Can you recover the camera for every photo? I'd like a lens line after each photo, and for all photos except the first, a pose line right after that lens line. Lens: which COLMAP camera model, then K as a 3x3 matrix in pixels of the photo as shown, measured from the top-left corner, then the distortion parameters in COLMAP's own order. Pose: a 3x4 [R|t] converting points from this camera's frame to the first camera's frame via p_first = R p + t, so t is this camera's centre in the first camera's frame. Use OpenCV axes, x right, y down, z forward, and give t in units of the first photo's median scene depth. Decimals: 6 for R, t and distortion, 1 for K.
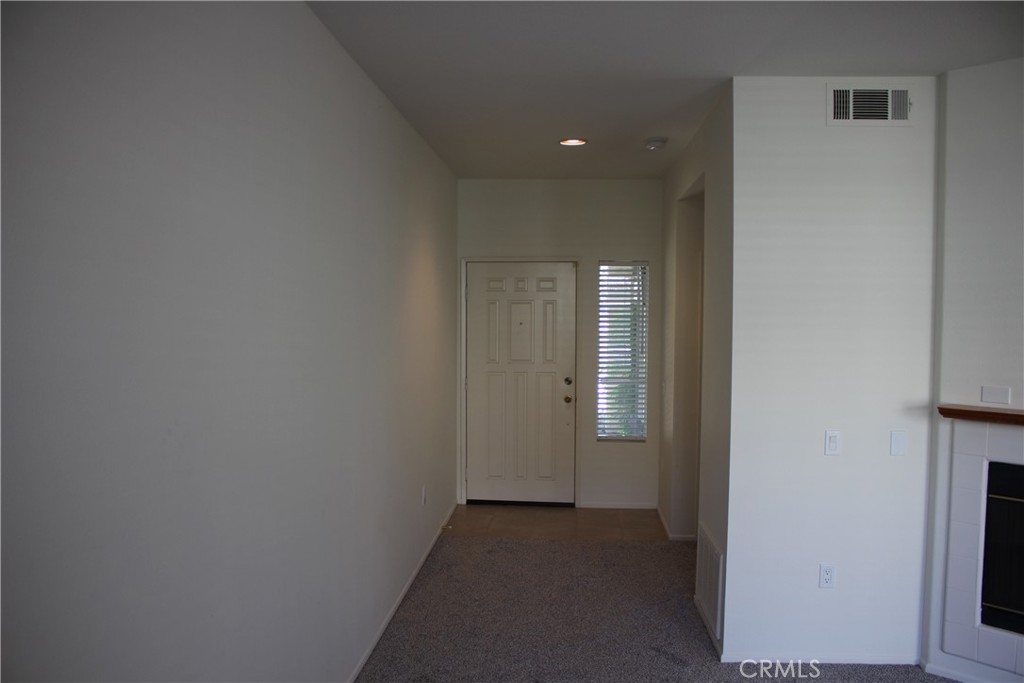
lens RADIAL K [[871.3, 0, 505.4], [0, 871.3, 352.1], [0, 0, 1]] dist [-0.132394, 0.079712]
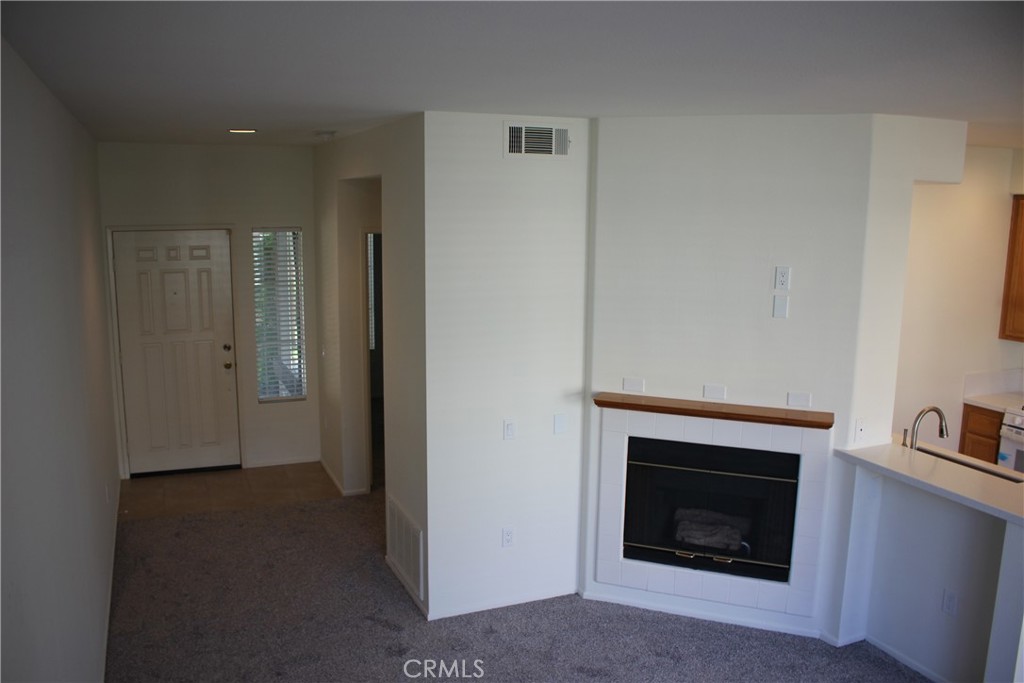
lens RADIAL K [[871.3, 0, 507.3], [0, 871.3, 340.7], [0, 0, 1]] dist [-0.132394, 0.079712]
pose [[0.885674, -0.074157, 0.458348, -0.137603], [0.013782, 0.990927, 0.133693, -0.147249], [-0.464104, -0.112092, 0.878660, -0.041760]]
